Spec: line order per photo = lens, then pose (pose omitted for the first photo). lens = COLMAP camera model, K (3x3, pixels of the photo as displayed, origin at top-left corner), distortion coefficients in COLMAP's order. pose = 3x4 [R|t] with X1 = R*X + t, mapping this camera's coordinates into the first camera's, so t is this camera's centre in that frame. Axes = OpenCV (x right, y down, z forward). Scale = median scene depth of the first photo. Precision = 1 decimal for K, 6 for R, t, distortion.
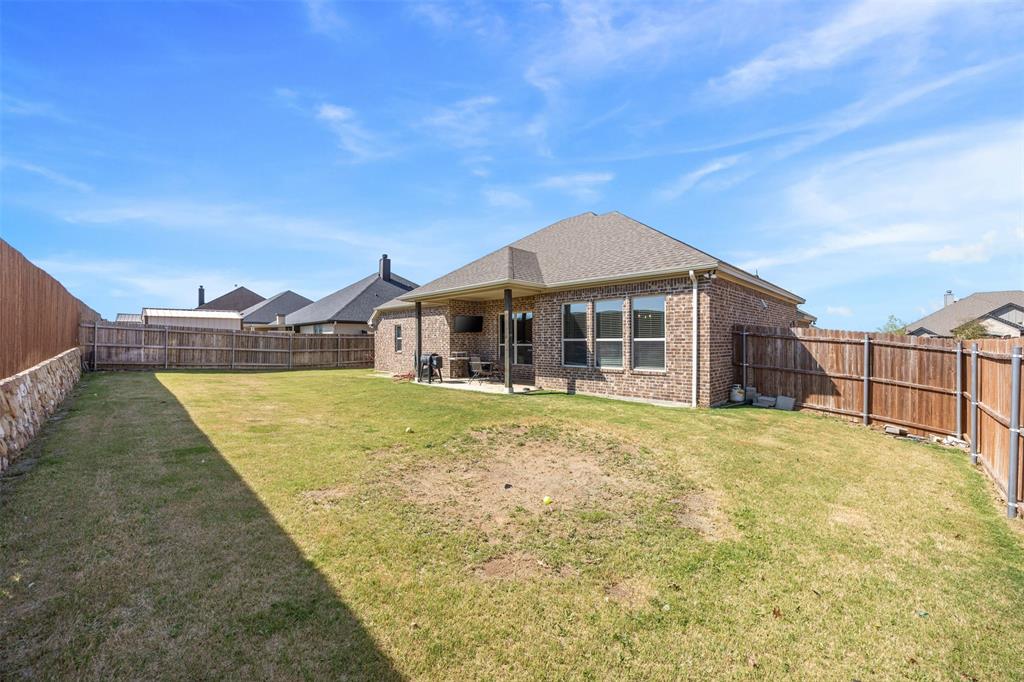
lens RADIAL K [[392.2, 0, 505.6], [0, 392.2, 343.2], [0, 0, 1]] dist [-0.008124, -0.000301]
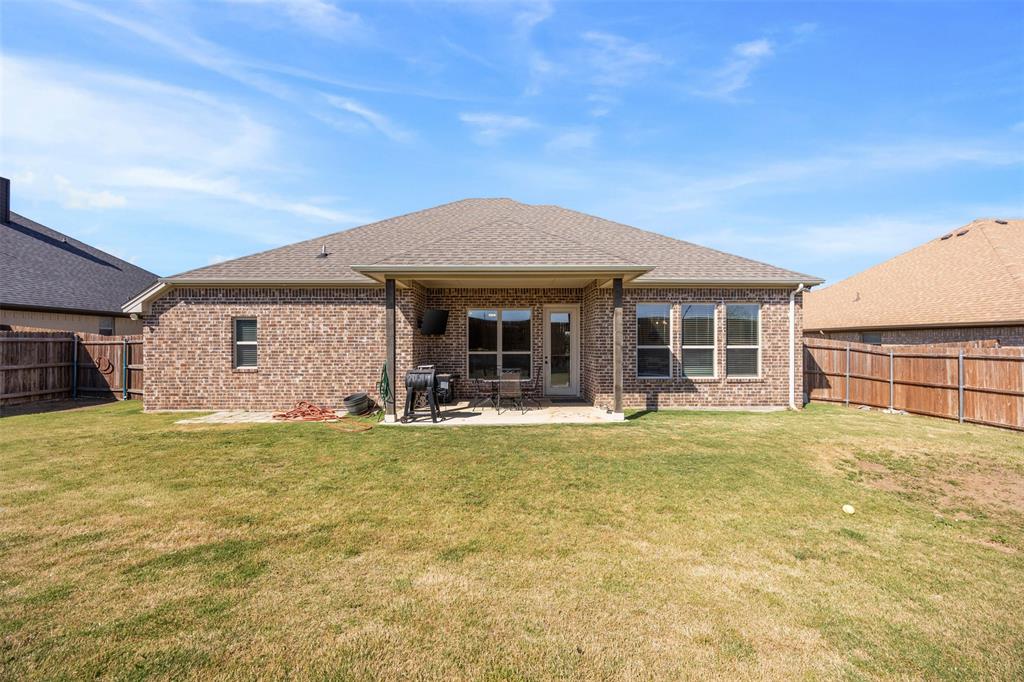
lens RADIAL K [[392.2, 0, 511.6], [0, 392.2, 341.2], [0, 0, 1]] dist [-0.008124, -0.000301]
pose [[0.684684, 0.005076, 0.728822, -0.740549], [0.003404, 0.999943, -0.010162, -0.015070], [-0.728832, 0.009439, 0.684627, 0.721491]]
